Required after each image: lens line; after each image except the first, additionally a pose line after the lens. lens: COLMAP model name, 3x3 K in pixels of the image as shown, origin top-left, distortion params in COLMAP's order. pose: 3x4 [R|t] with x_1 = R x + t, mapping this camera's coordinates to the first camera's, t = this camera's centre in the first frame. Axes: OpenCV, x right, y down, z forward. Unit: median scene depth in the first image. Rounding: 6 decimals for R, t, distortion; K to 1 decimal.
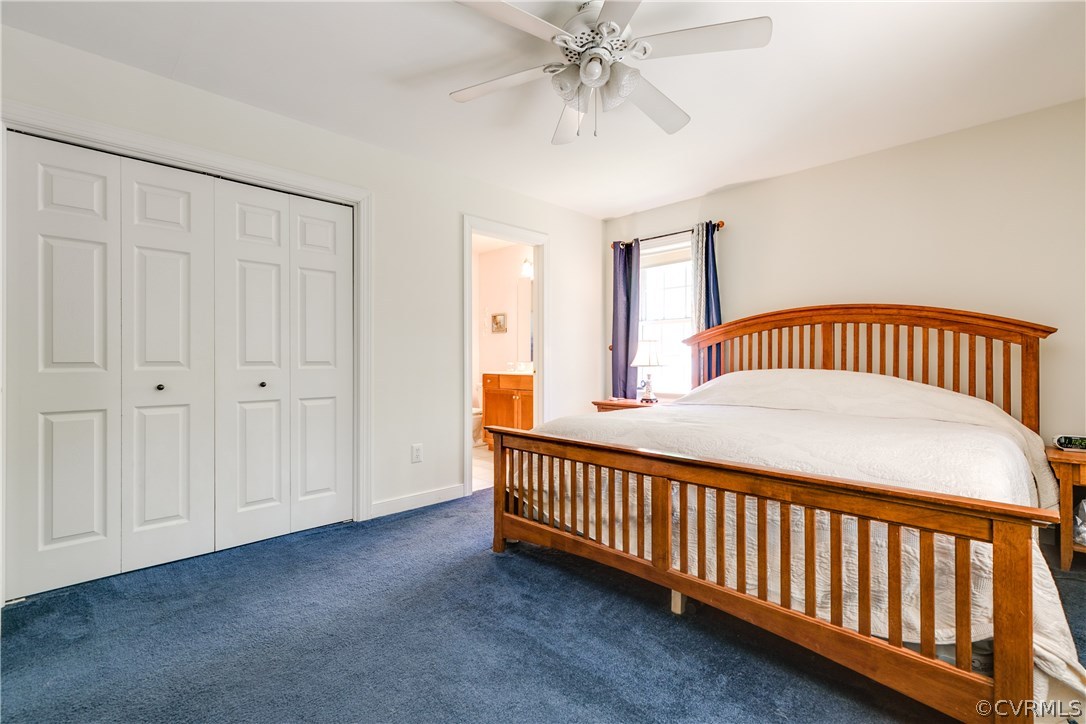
lens RADIAL K [[489.2, 0, 545.5], [0, 489.2, 358.6], [0, 0, 1]] dist [0.002678, -0.001421]
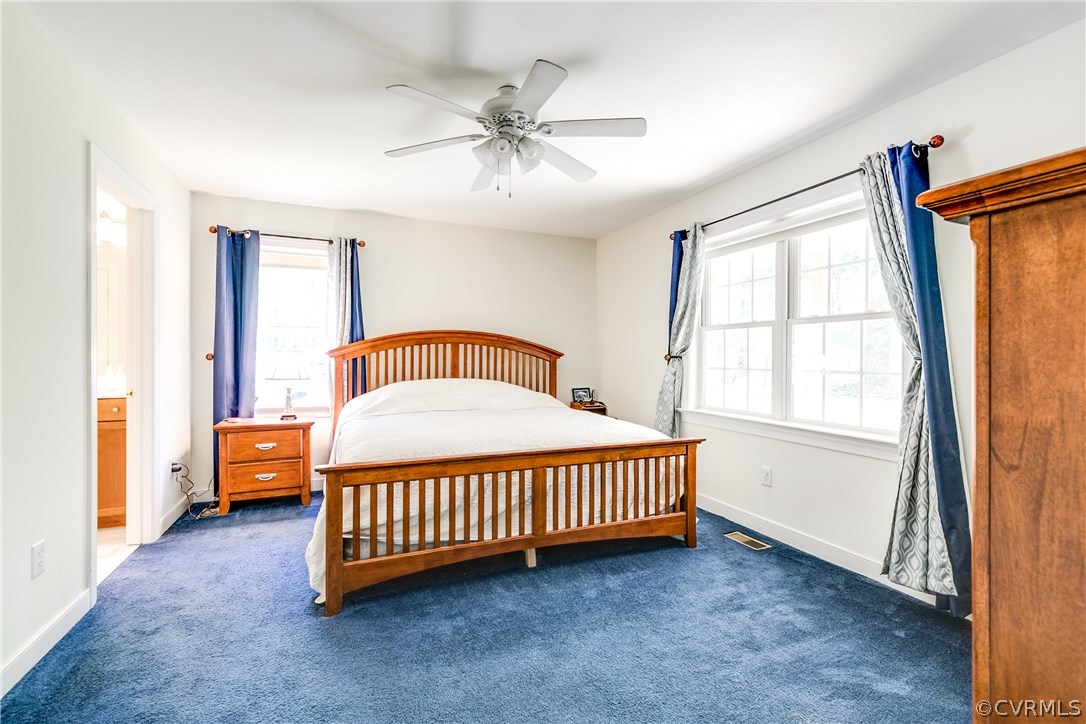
lens RADIAL K [[489.2, 0, 547.2], [0, 489.2, 360.6], [0, 0, 1]] dist [0.002678, -0.001421]
pose [[0.365438, -0.004011, 0.930827, -0.614023], [-0.005945, 0.999960, 0.006643, -0.037917], [-0.930817, -0.007961, 0.365400, 0.297126]]
